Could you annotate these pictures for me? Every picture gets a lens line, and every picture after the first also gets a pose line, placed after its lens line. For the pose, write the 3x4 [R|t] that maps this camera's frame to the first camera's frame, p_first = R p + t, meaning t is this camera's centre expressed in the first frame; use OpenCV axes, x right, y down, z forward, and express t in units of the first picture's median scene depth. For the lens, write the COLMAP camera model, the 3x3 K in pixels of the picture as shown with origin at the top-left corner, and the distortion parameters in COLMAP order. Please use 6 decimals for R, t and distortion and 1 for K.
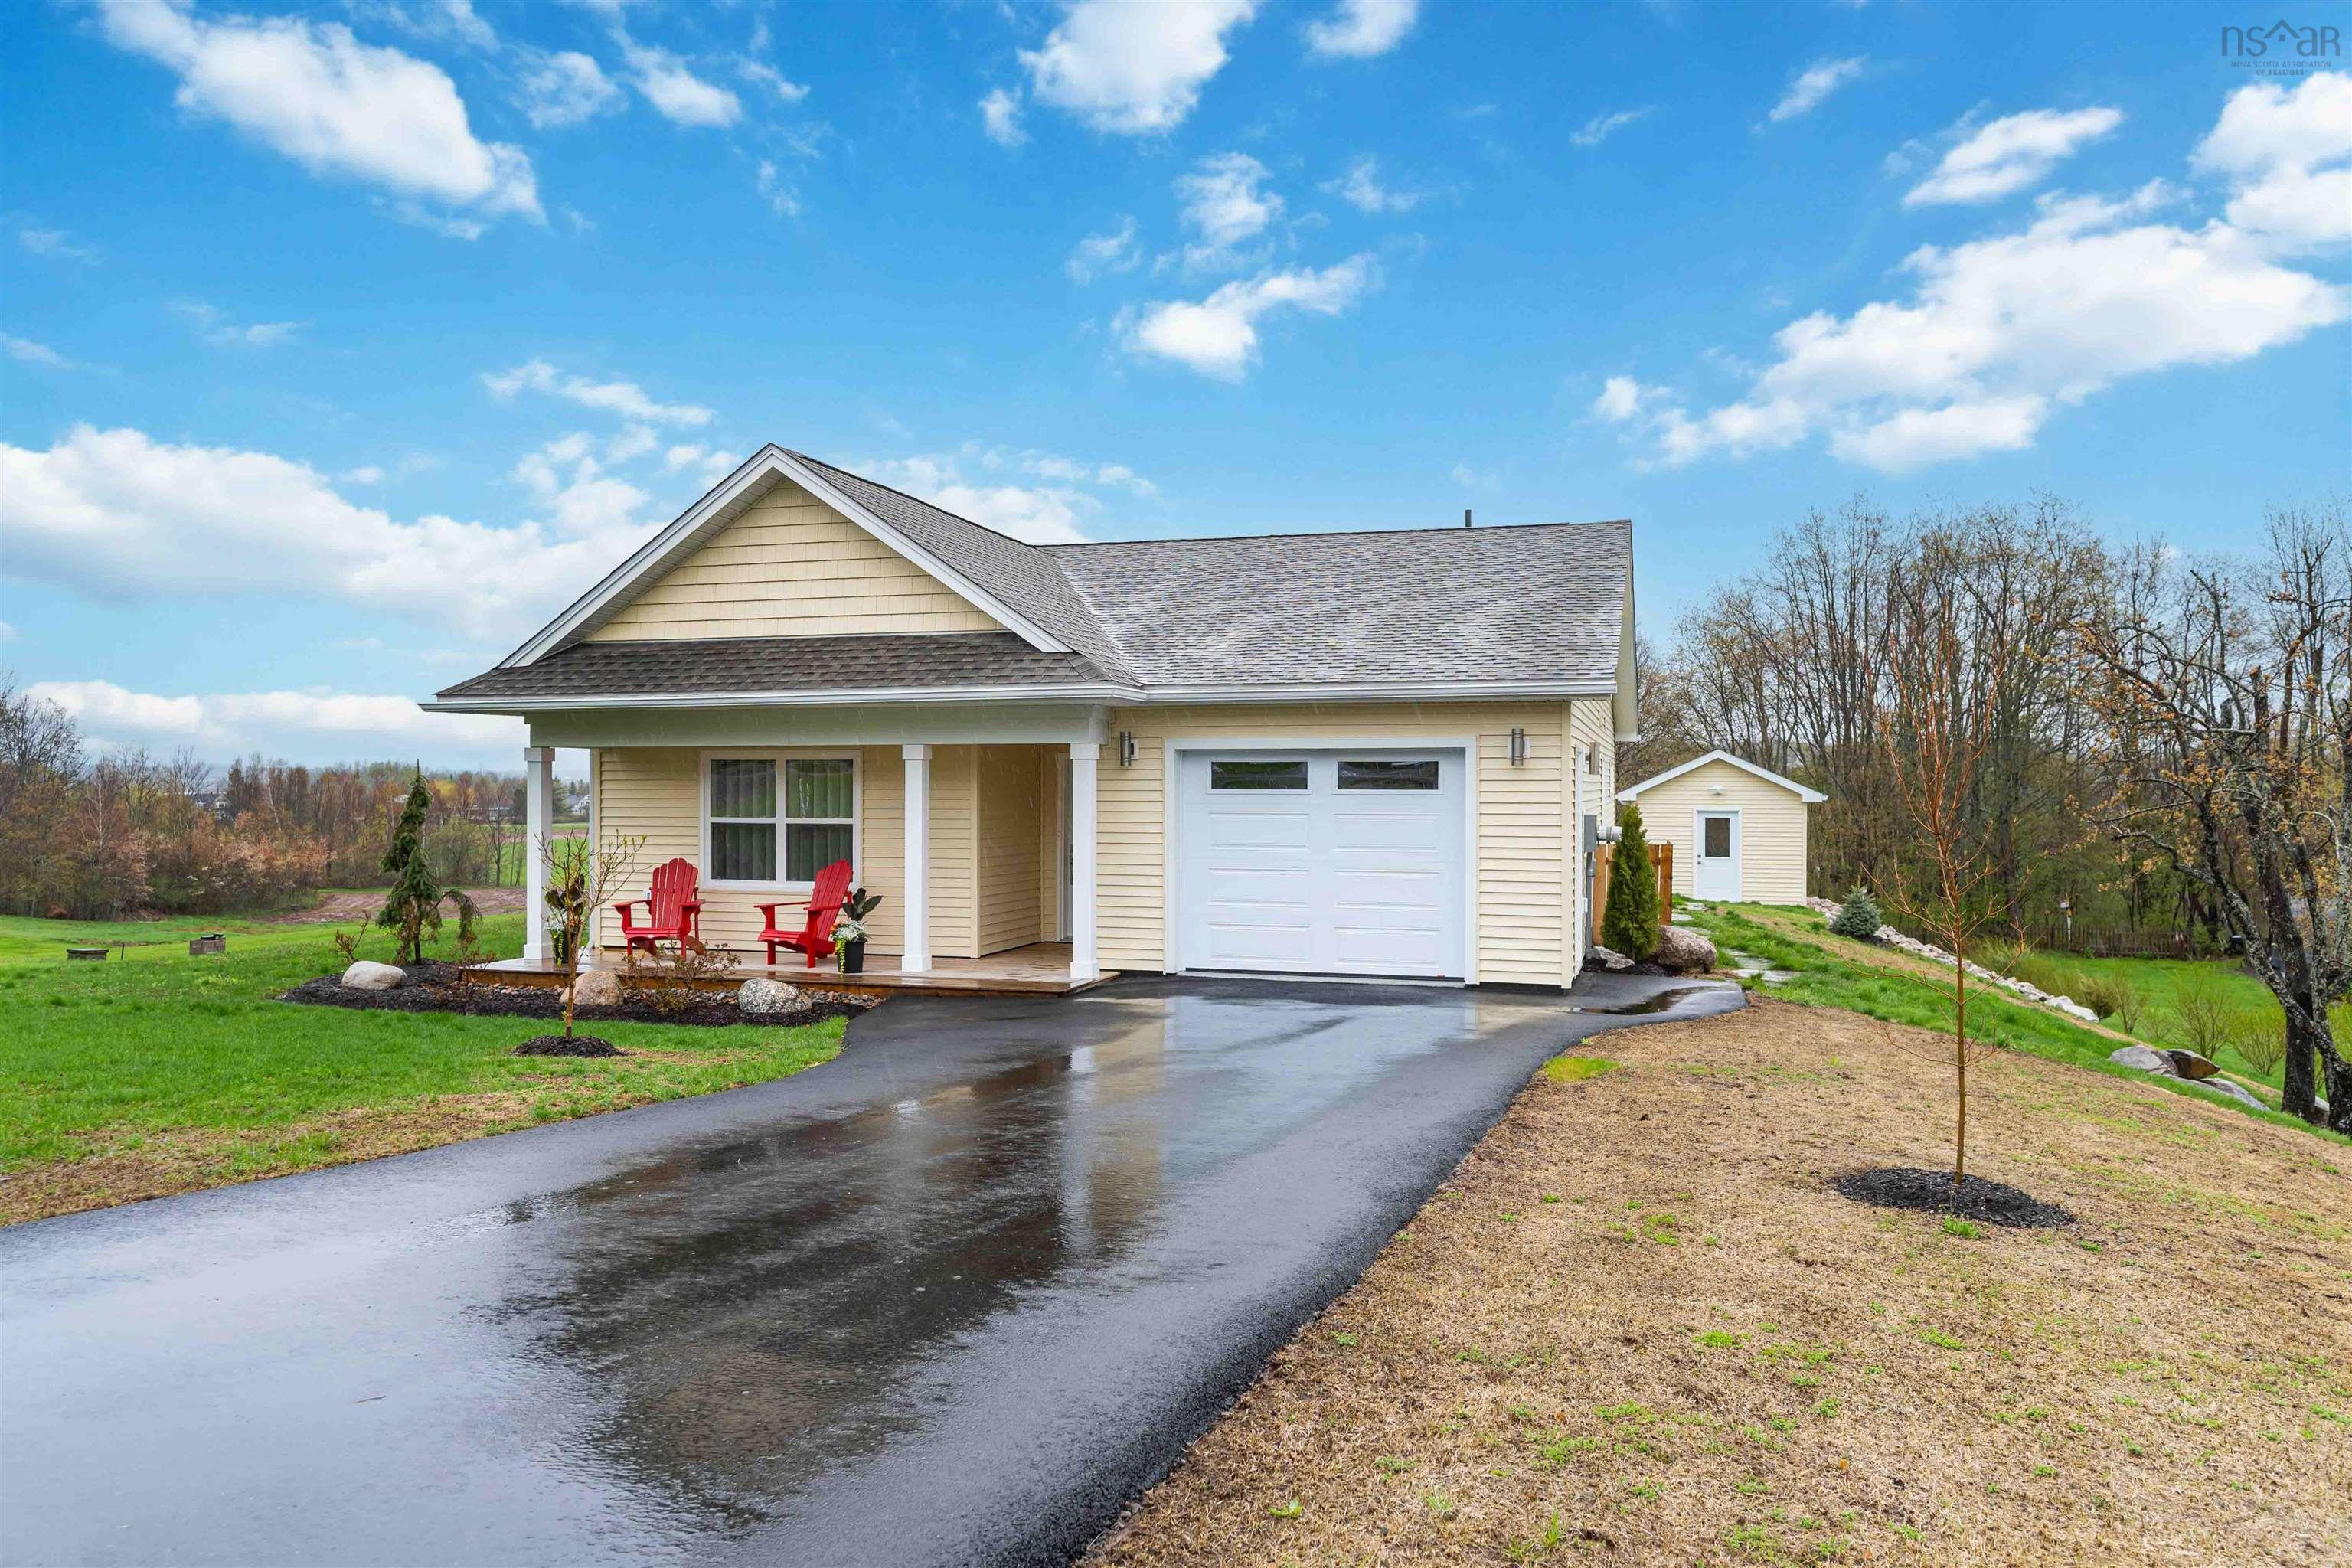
lens RADIAL K [[1600.3, 0, 1172.2], [0, 1600.3, 796.9], [0, 0, 1]] dist [0.005861, -0.001986]
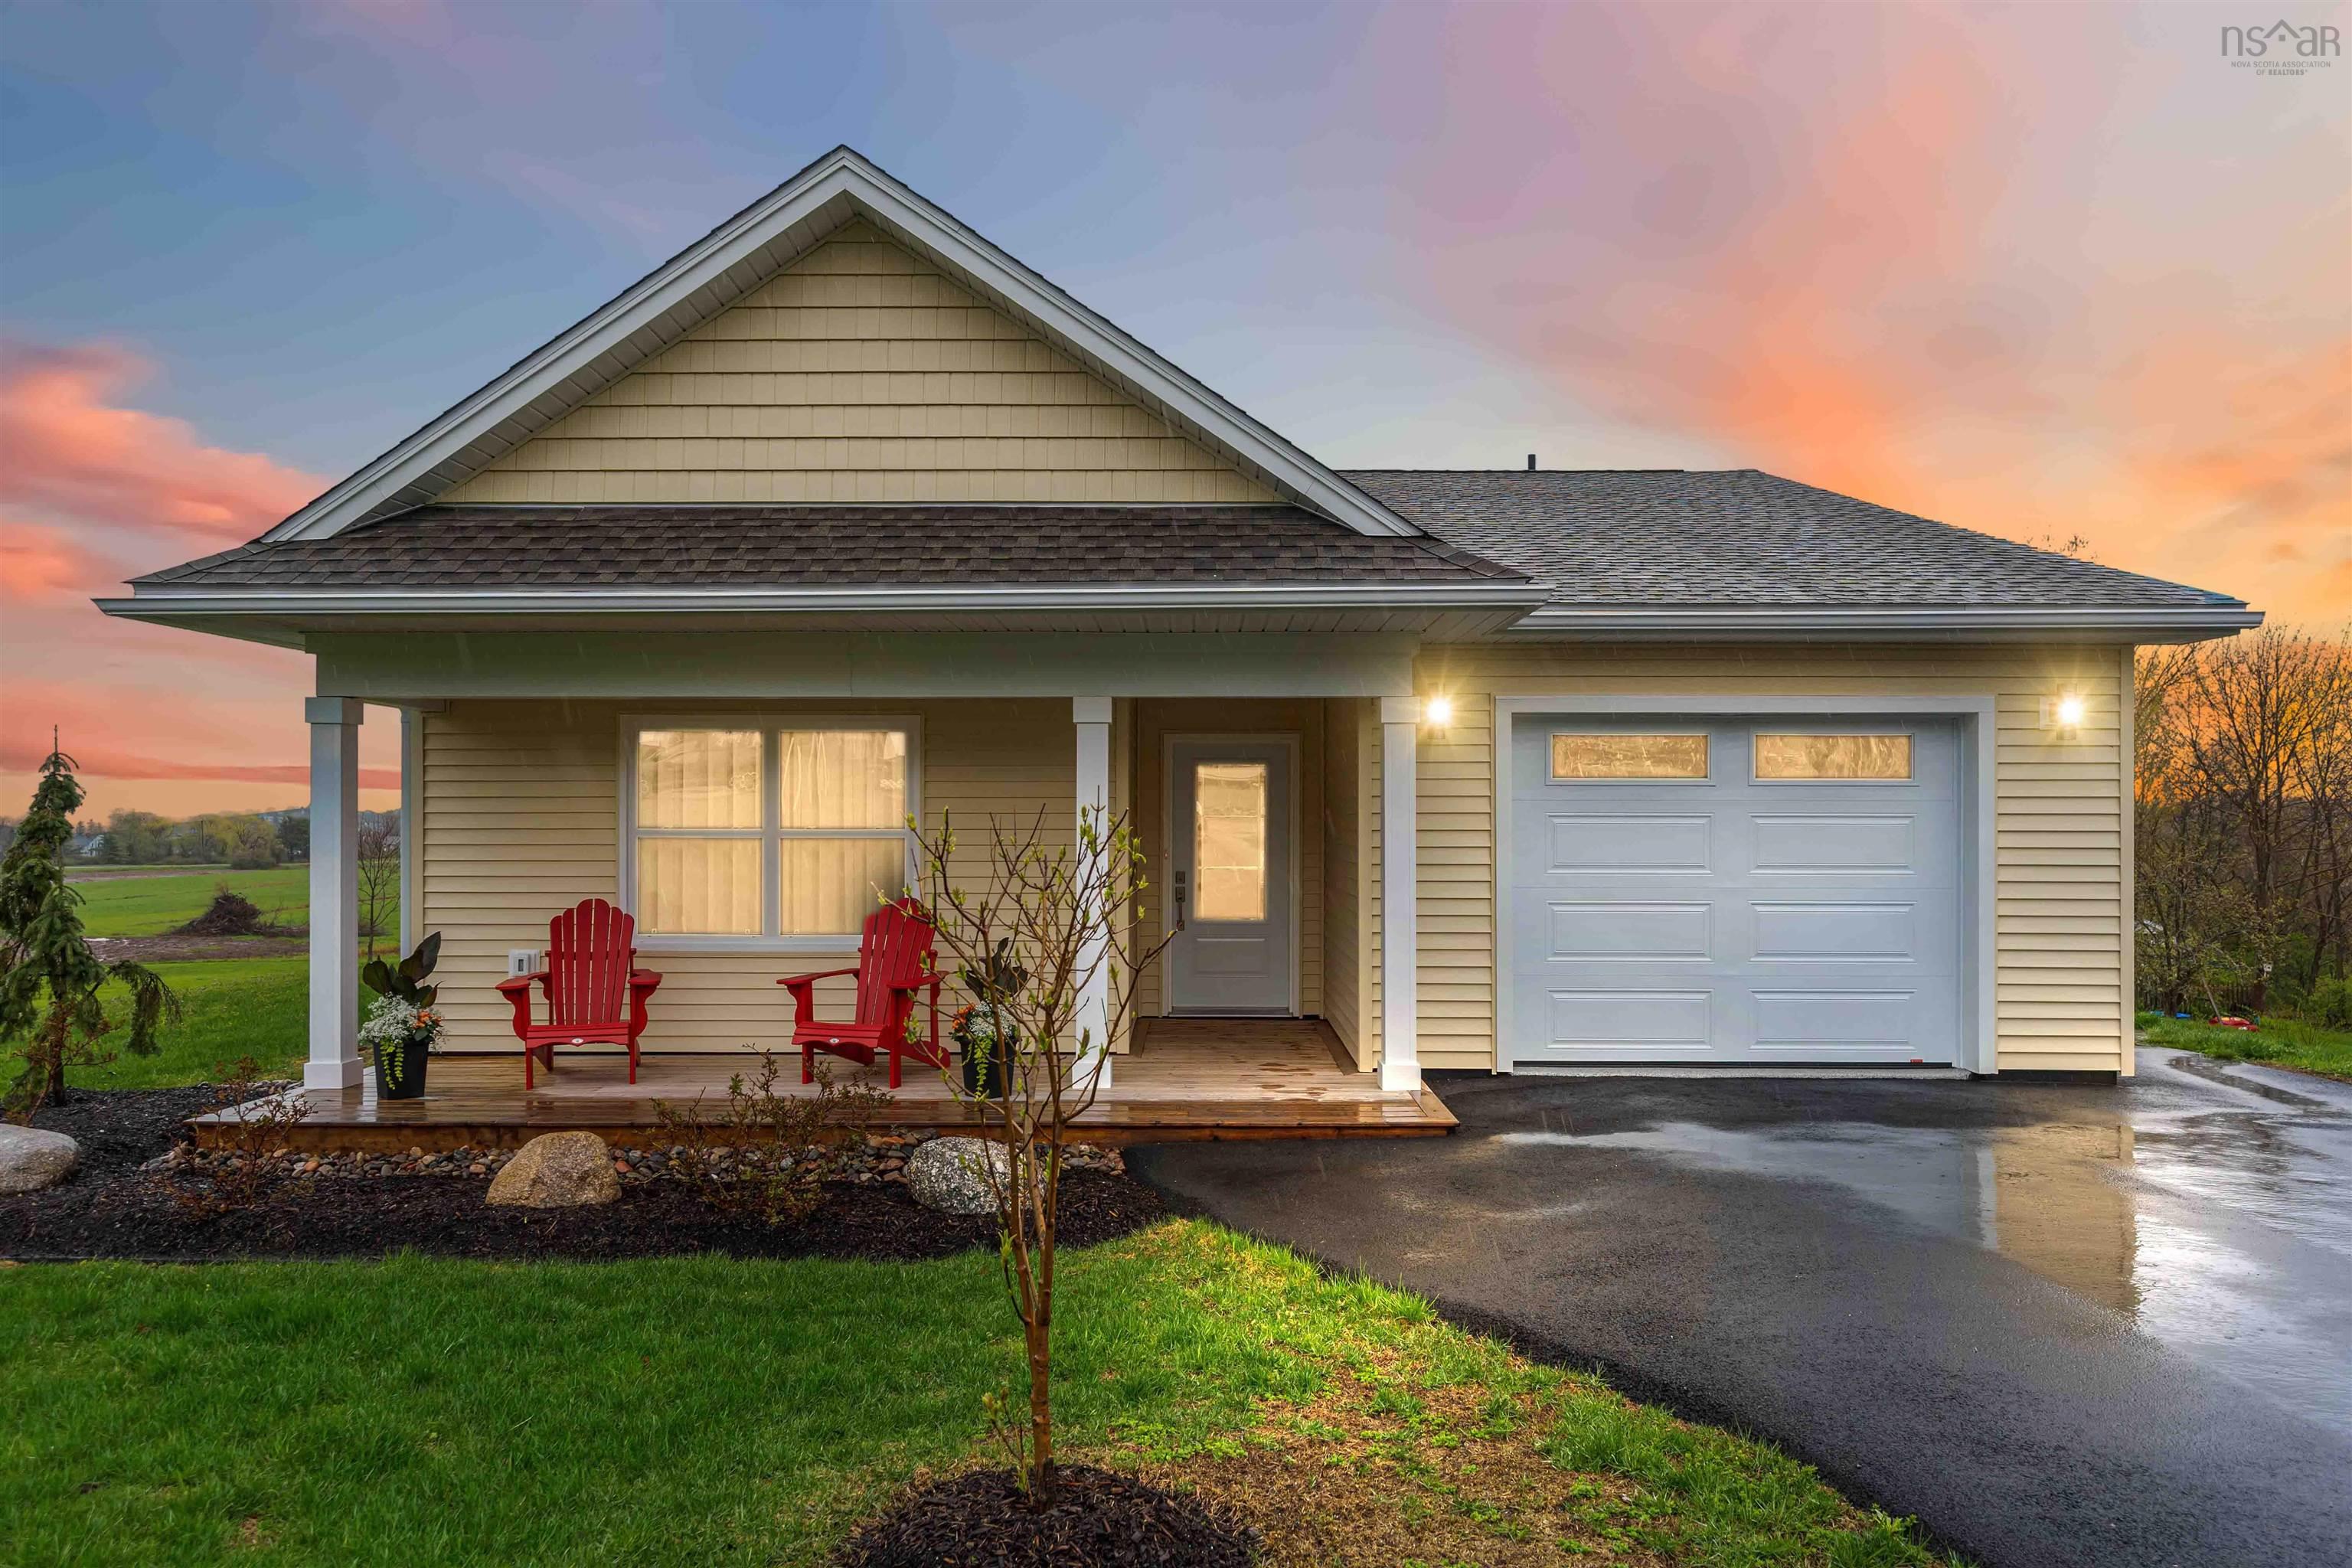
lens RADIAL K [[1508.9, 0, 1180.9], [0, 1508.9, 823.5], [0, 0, 1]] dist [0.005609, -0.001353]
pose [[0.963308, -0.000283, 0.268400, -0.279548], [0.002242, 0.999973, -0.006995, 0.017327], [-0.268391, 0.007340, 0.963282, 0.469009]]
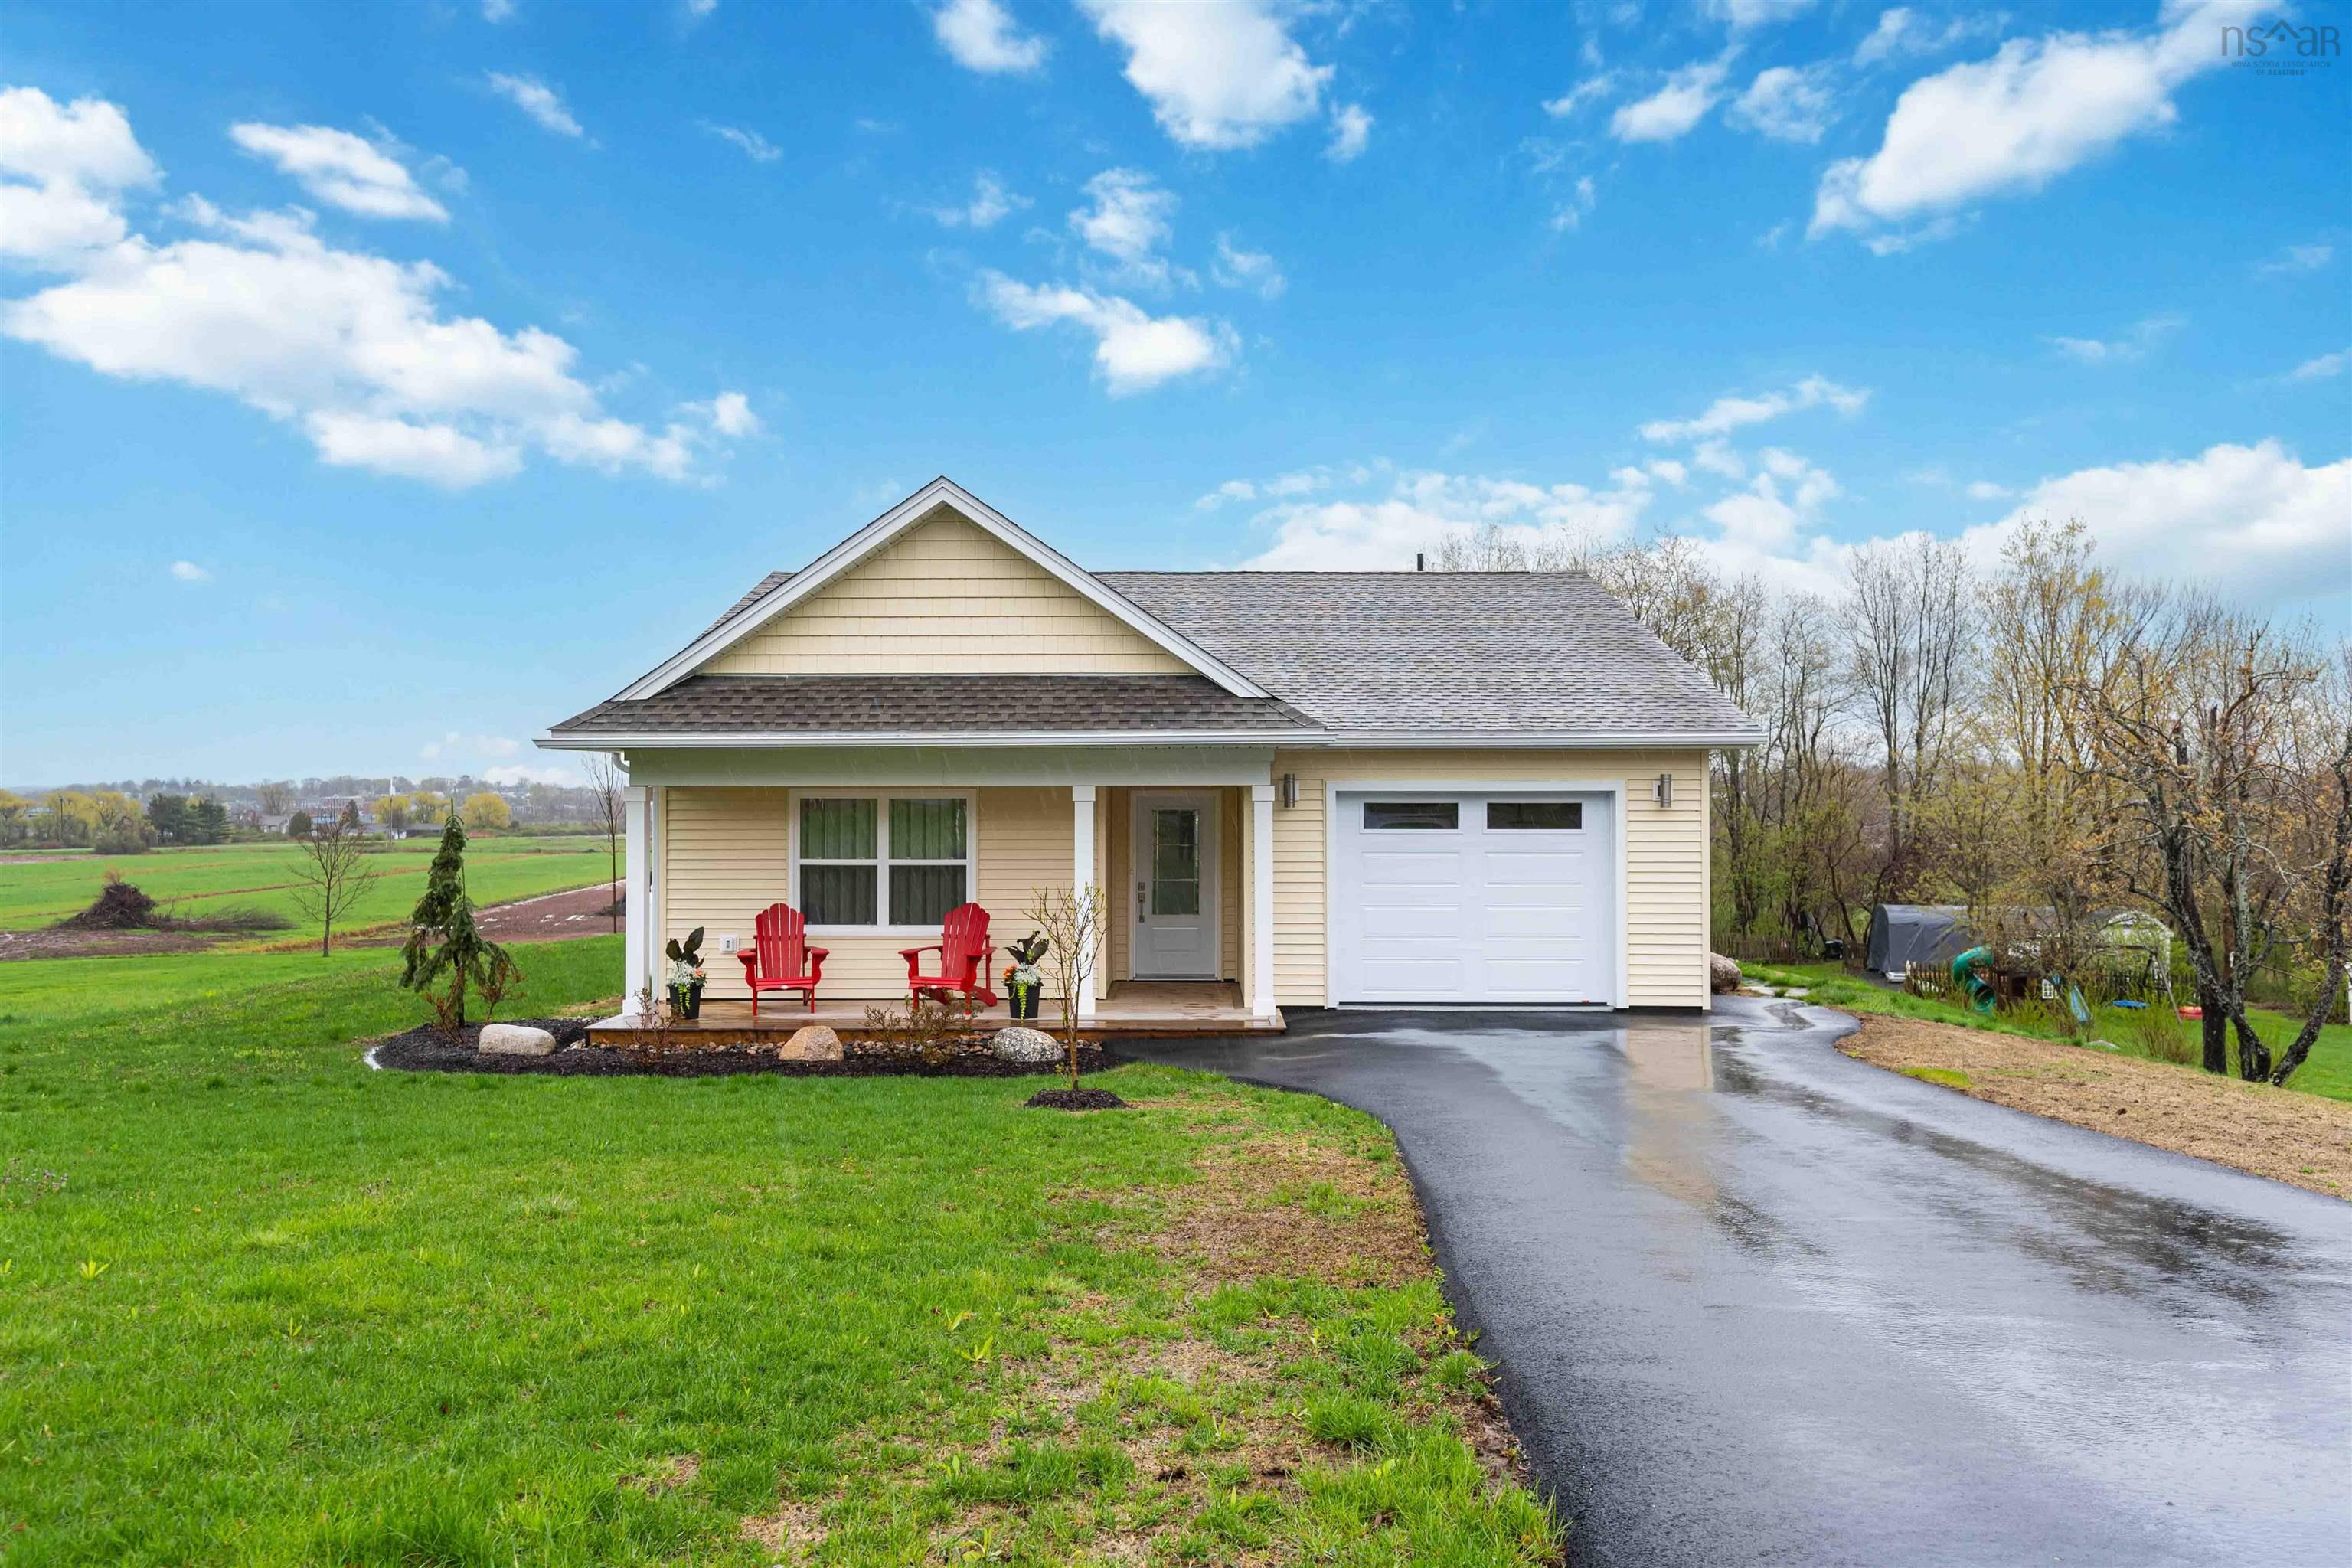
lens RADIAL K [[1689.8, 0, 1169.5], [0, 1689.8, 788.3], [0, 0, 1]] dist [-0.020835, 0.001055]
pose [[0.964193, 0.000774, 0.265199, -0.391135], [0.003652, 0.999862, -0.016194, -0.014125], [-0.265175, 0.016583, 0.964058, -0.023062]]
